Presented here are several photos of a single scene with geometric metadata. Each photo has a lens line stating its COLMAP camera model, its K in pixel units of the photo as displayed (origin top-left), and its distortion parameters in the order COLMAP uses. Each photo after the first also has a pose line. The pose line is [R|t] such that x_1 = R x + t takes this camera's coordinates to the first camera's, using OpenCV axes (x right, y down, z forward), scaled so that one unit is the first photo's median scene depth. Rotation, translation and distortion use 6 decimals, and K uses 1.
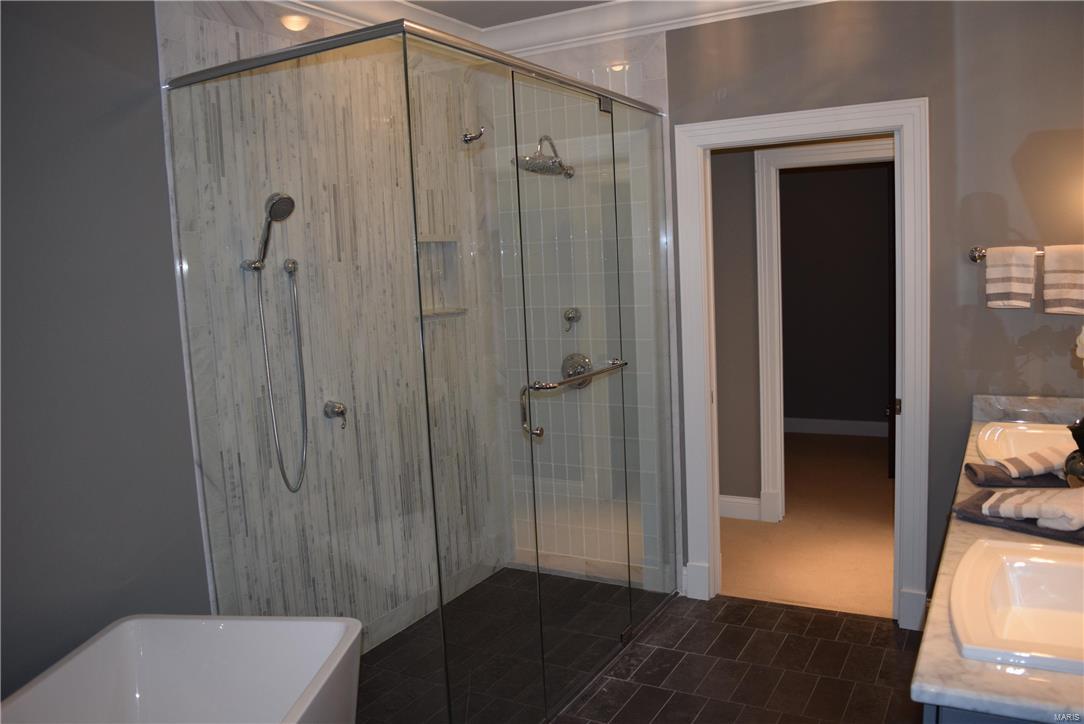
lens RADIAL K [[844.9, 0, 542.5], [0, 844.9, 364.7], [0, 0, 1]] dist [-0.106576, 0.011816]
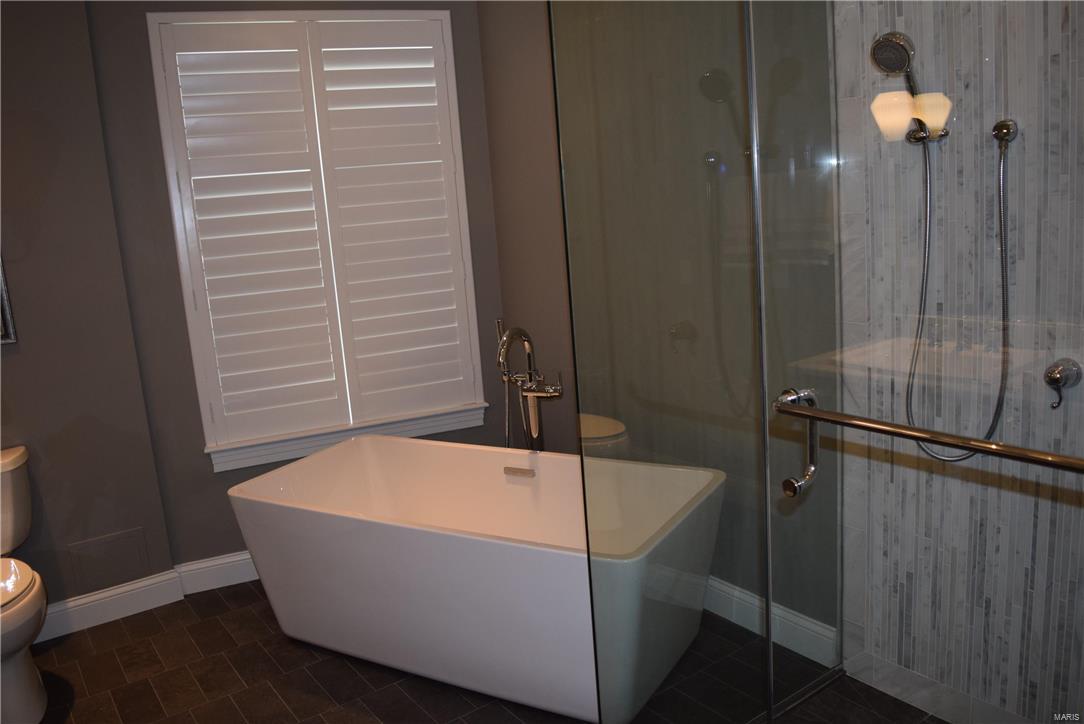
lens RADIAL K [[844.9, 0, 538.4], [0, 844.9, 357.4], [0, 0, 1]] dist [-0.106576, 0.011816]
pose [[0.735126, 0.123232, -0.666636, -0.094605], [-0.032494, 0.988614, 0.146920, -0.018992], [0.677151, -0.086343, 0.730760, 0.208356]]
